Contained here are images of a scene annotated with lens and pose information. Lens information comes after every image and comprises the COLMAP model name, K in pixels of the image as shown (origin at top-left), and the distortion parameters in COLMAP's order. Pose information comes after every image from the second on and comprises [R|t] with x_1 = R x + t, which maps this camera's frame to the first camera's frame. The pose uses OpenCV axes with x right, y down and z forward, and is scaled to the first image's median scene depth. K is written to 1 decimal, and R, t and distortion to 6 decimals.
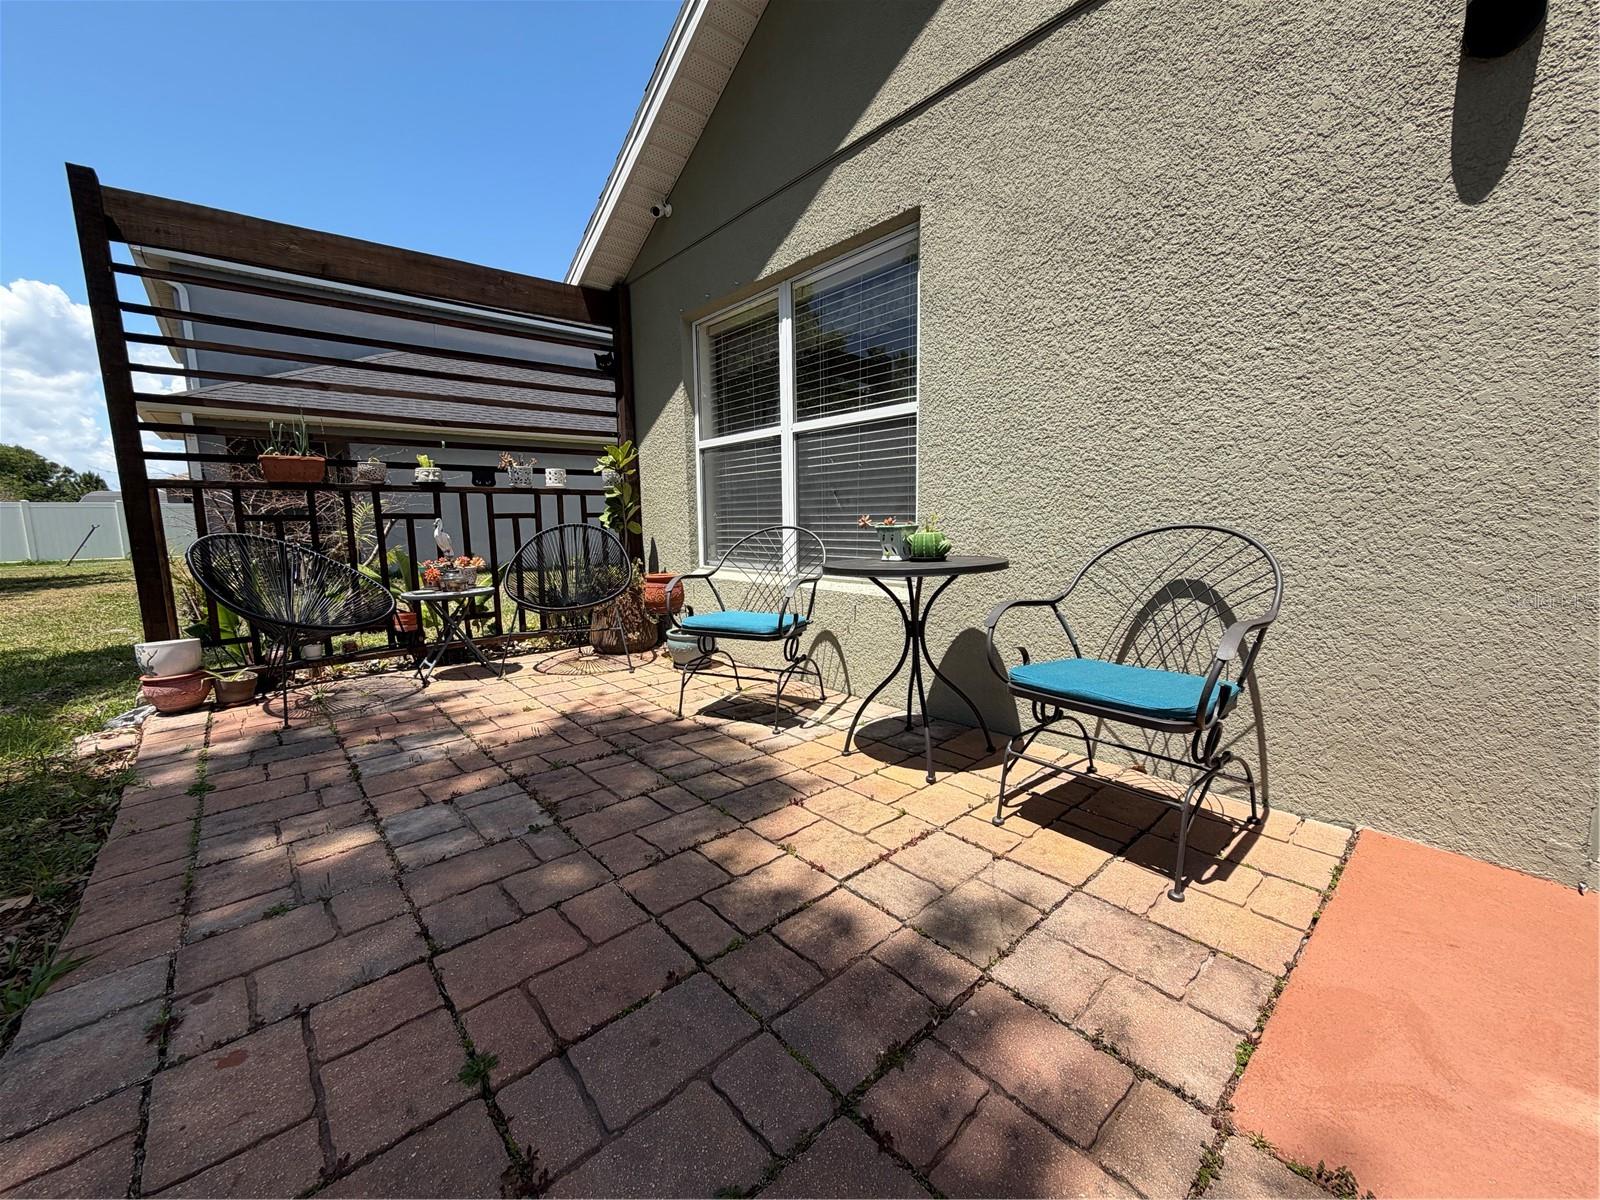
lens RADIAL K [[634.2, 0, 808.8], [0, 634.2, 601.3], [0, 0, 1]] dist [-0.000268, -0.000149]
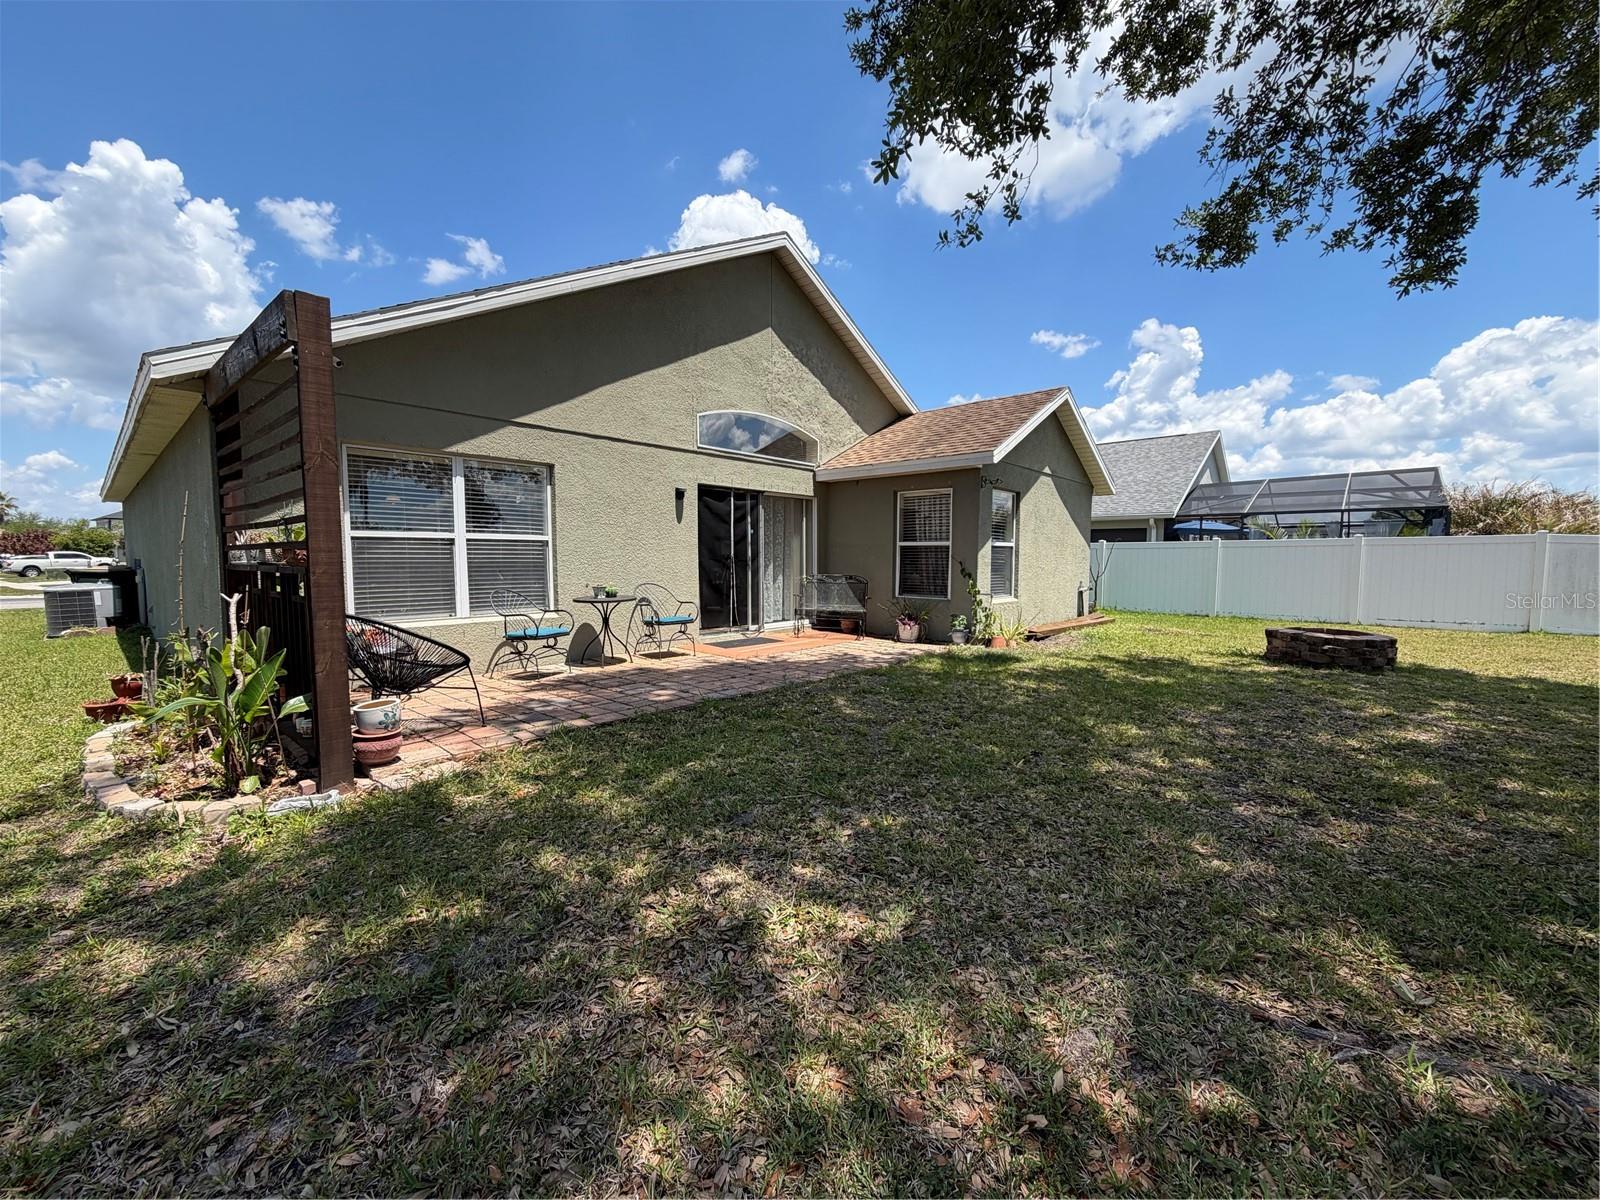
lens RADIAL K [[634.2, 0, 808.8], [0, 634.2, 601.3], [0, 0, 1]] dist [-0.000268, -0.000149]
pose [[-0.088753, -0.058731, 0.994321, -2.095023], [0.118225, 0.990582, 0.069062, -0.100103], [-0.989013, 0.123683, -0.080973, 0.196558]]
